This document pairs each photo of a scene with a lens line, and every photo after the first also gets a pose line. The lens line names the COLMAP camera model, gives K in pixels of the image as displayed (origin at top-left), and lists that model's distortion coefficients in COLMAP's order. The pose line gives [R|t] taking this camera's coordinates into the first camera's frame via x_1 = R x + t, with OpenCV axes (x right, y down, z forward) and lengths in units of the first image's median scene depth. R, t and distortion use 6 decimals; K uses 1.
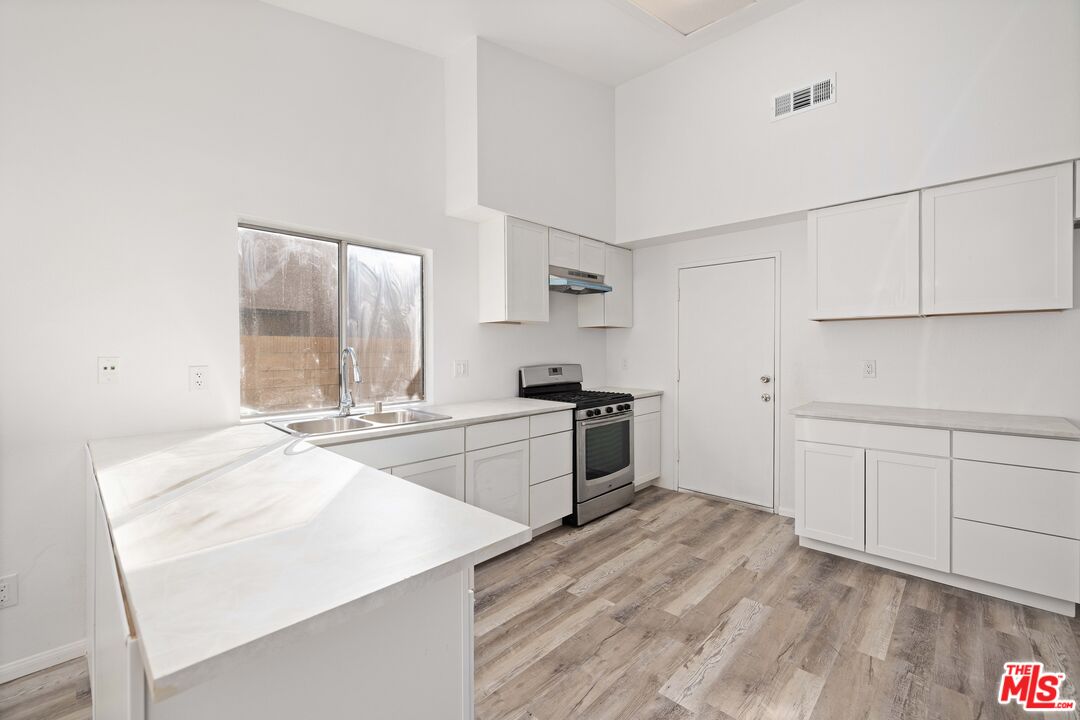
lens RADIAL K [[469.3, 0, 533.4], [0, 469.3, 357.7], [0, 0, 1]] dist [-0.000215, 0.001309]
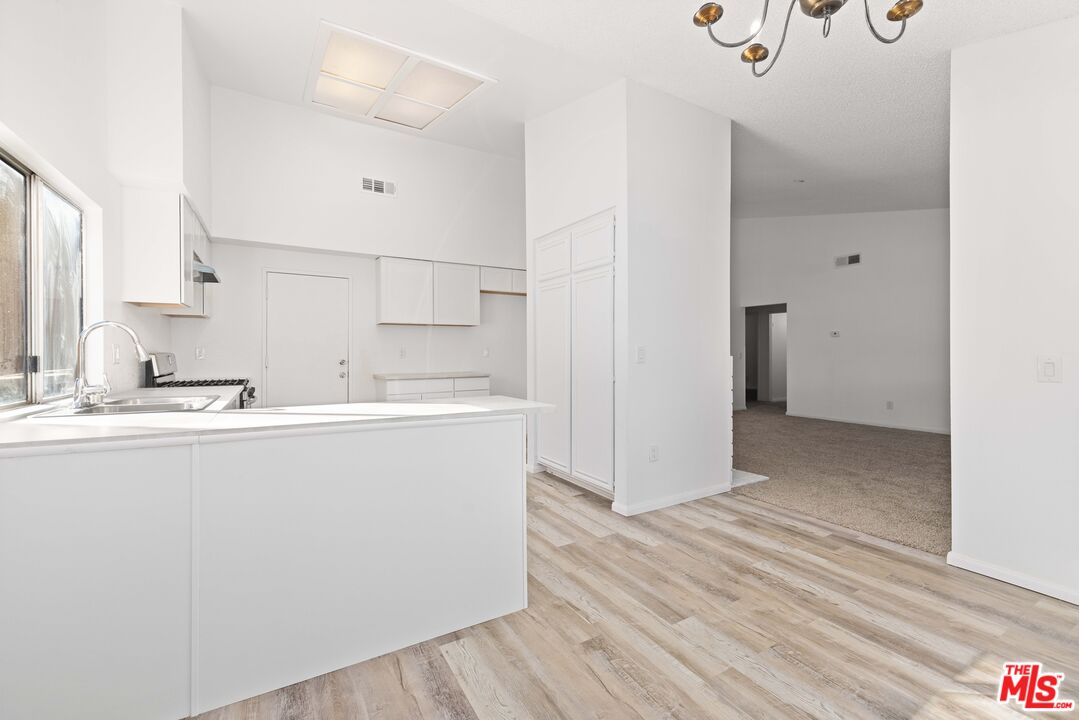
lens RADIAL K [[468.9, 0, 545.8], [0, 468.9, 353.0], [0, 0, 1]] dist [-0.000215, 0.001309]
pose [[0.277419, 0.002020, 0.960747, -0.833170], [0.018119, 0.999809, -0.007334, 0.046917], [-0.960578, 0.019443, 0.277329, 0.009339]]
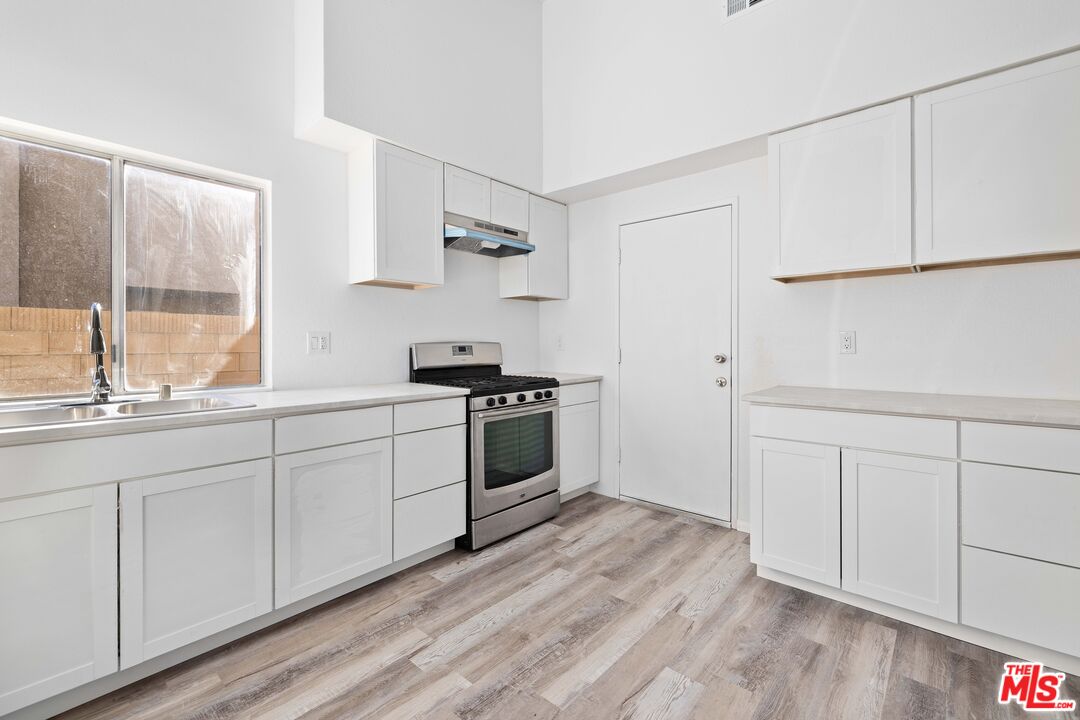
lens RADIAL K [[469.3, 0, 541.7], [0, 469.3, 350.9], [0, 0, 1]] dist [-0.000215, 0.001309]
pose [[0.999423, 0.000698, 0.033965, 0.196166], [-0.000476, 0.999978, -0.006543, 0.044712], [-0.033969, 0.006523, 0.999402, 0.257965]]
